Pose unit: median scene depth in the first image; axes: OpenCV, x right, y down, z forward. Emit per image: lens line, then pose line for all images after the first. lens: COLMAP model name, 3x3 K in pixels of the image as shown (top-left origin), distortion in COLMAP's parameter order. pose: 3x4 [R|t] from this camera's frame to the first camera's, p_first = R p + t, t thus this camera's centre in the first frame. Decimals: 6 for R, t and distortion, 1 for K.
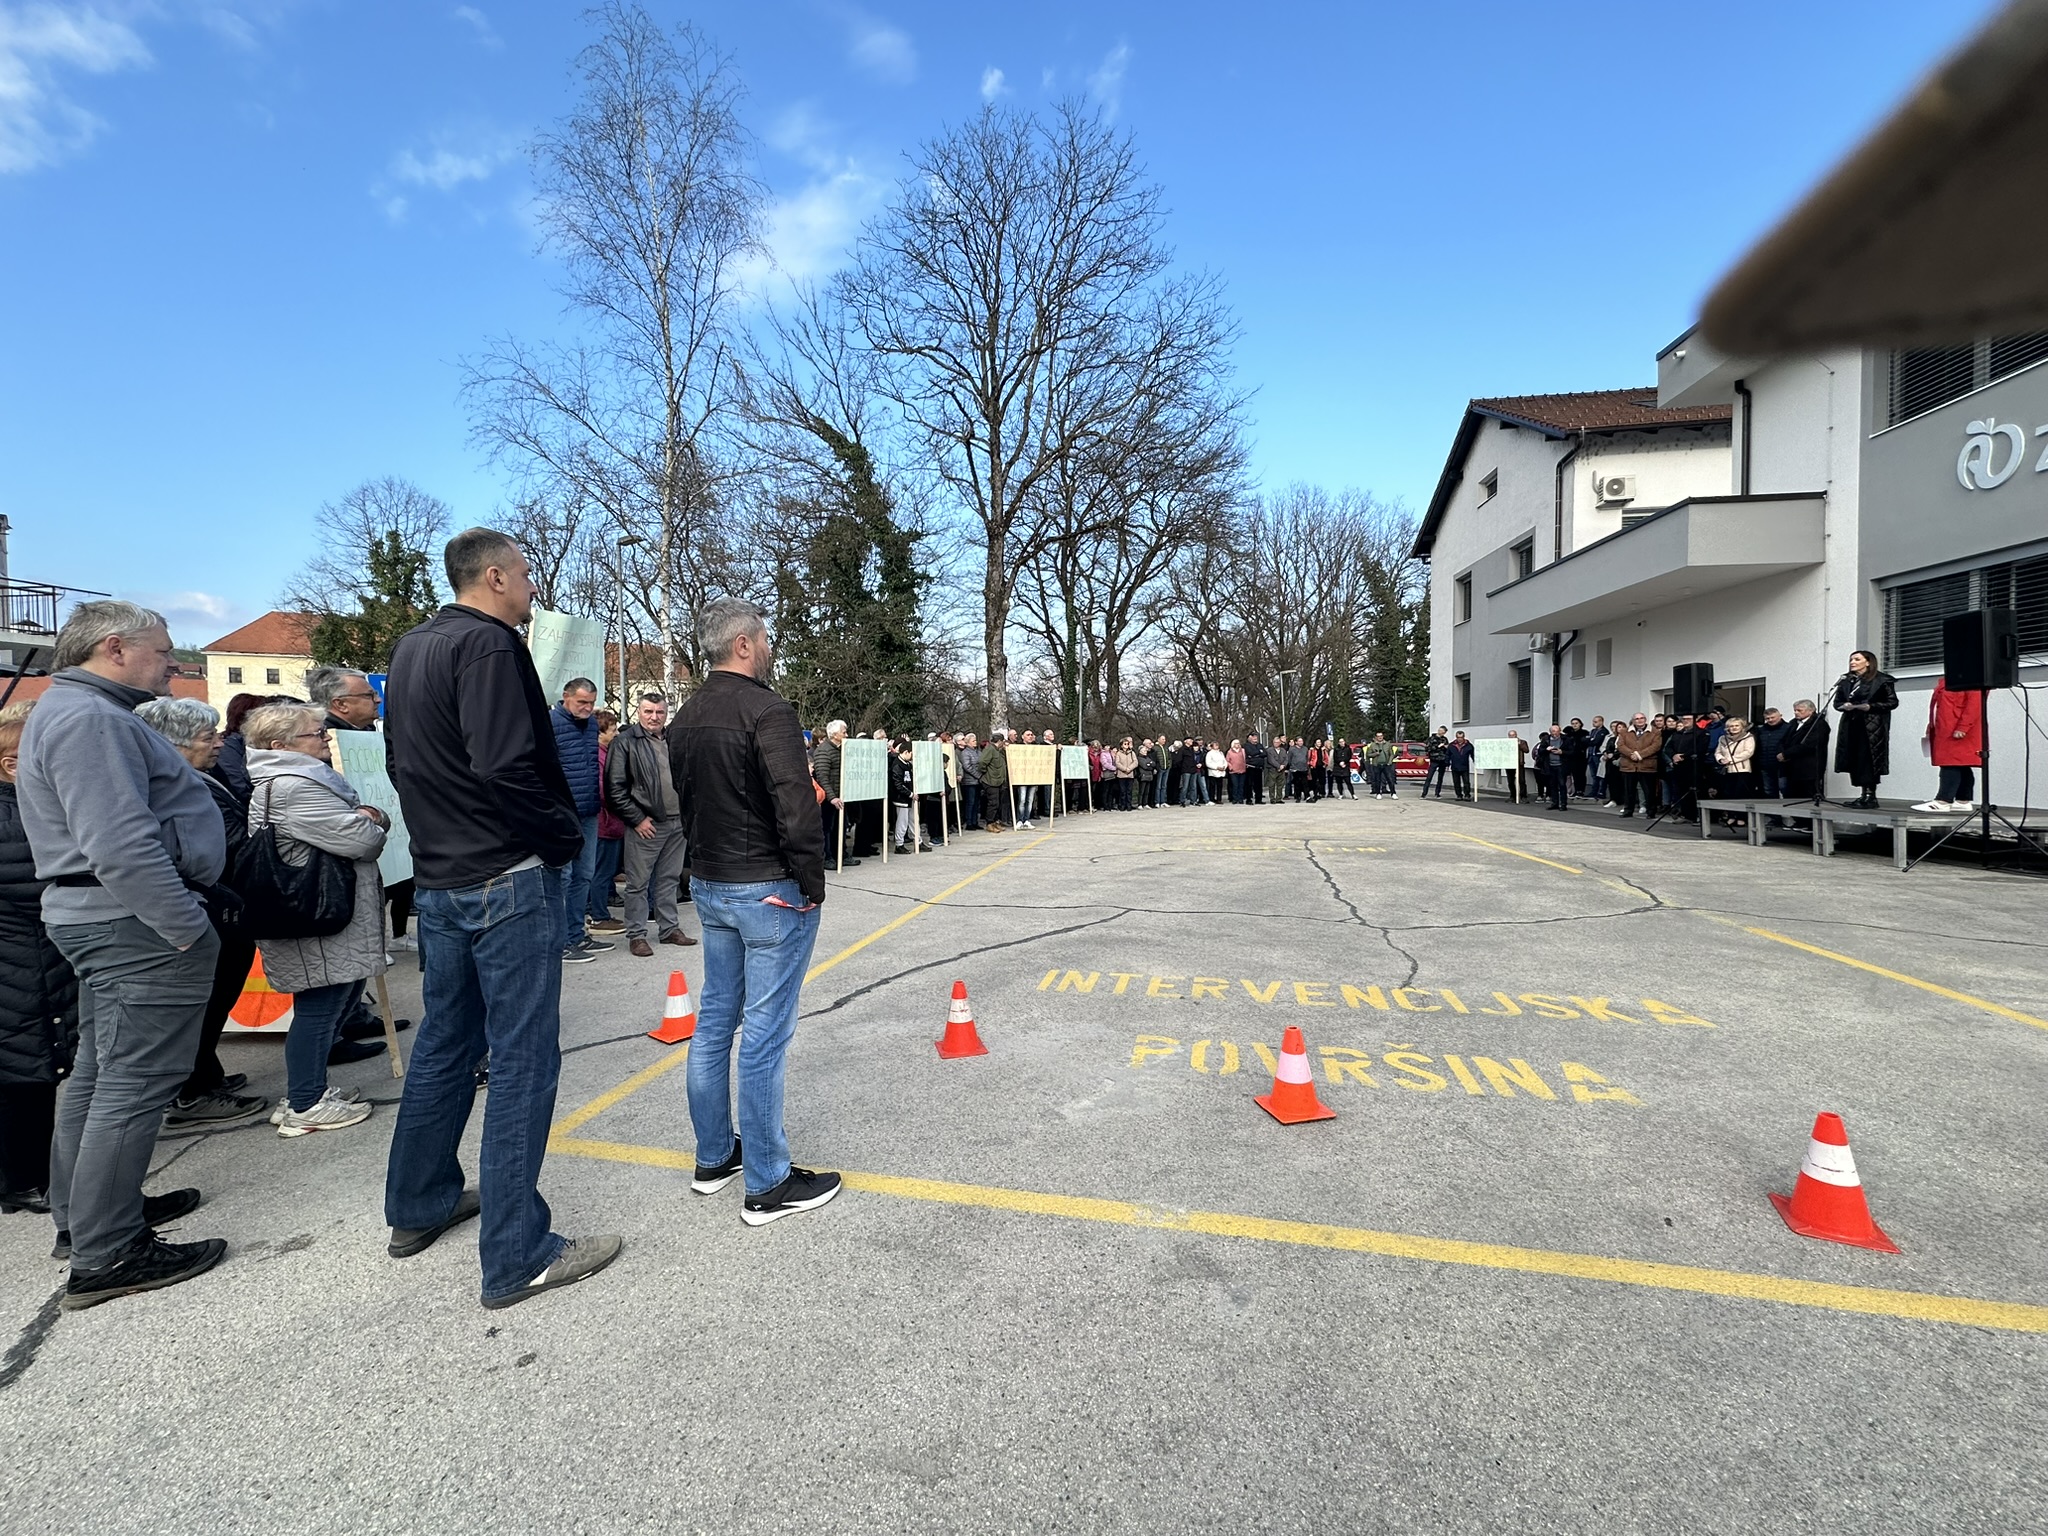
lens RADIAL K [[823.9, 0, 1012.3], [0, 823.9, 769.3], [0, 0, 1]] dist [0.000818, 0.000007]
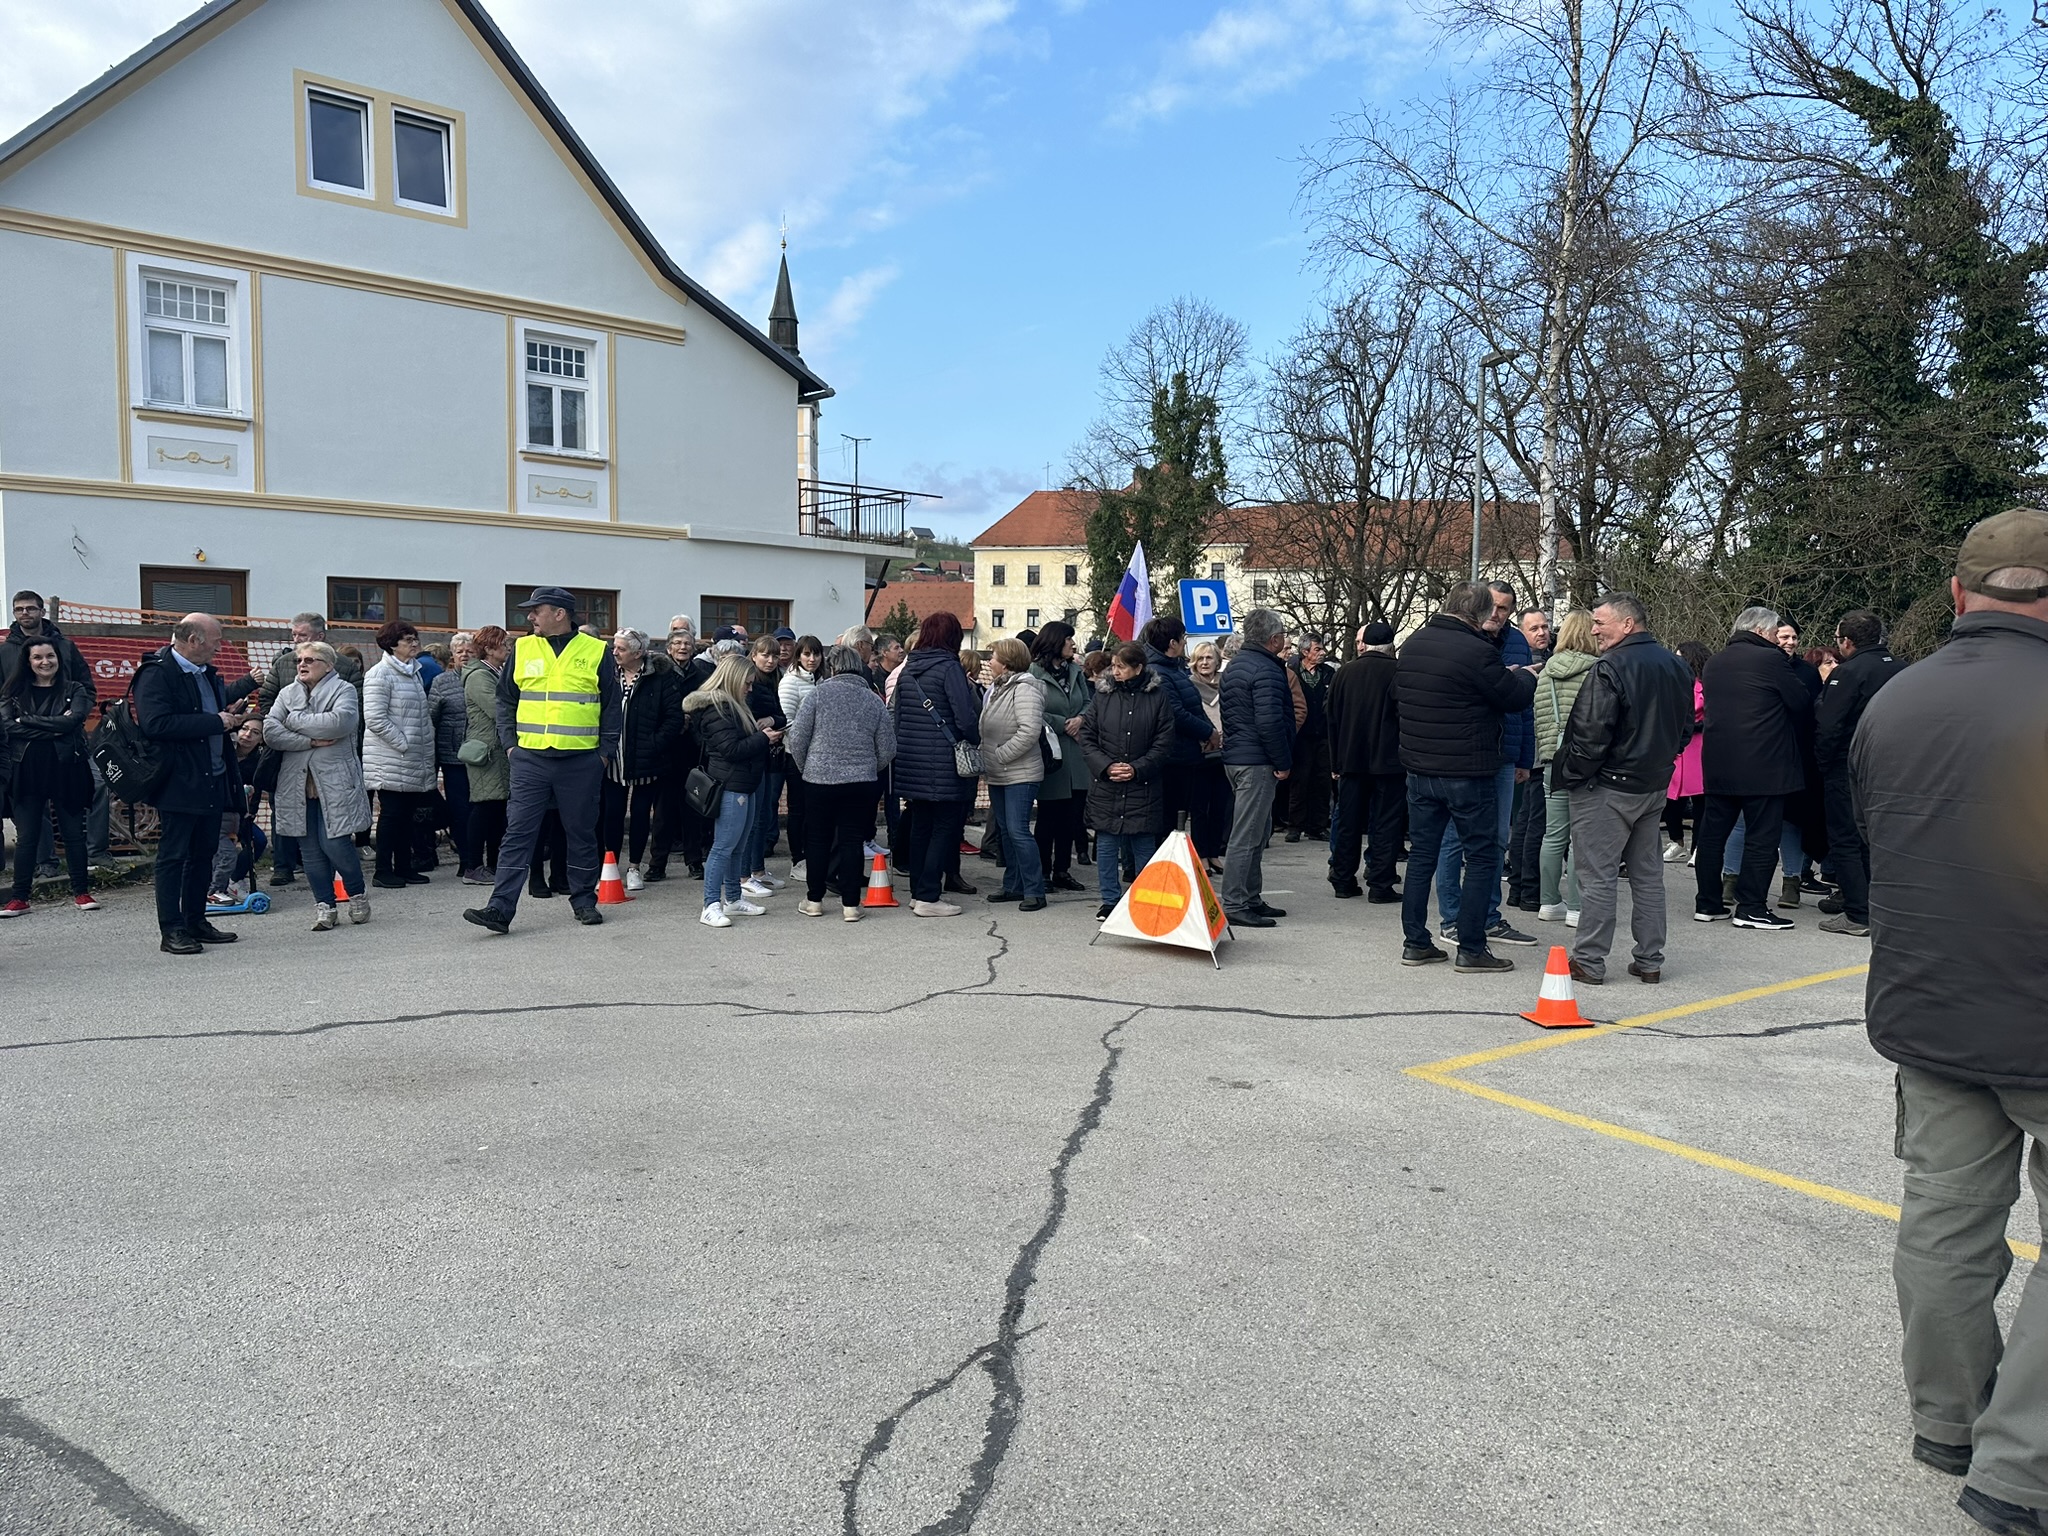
lens RADIAL K [[1482.4, 0, 1022.1], [0, 1482.4, 801.1], [0, 0, 1]] dist [-0.003102, -0.003028]
pose [[0.750961, 0.069989, -0.656627, 0.054424], [-0.033864, 0.997141, 0.067554, 0.005980], [0.659477, -0.028495, 0.751184, -0.165130]]
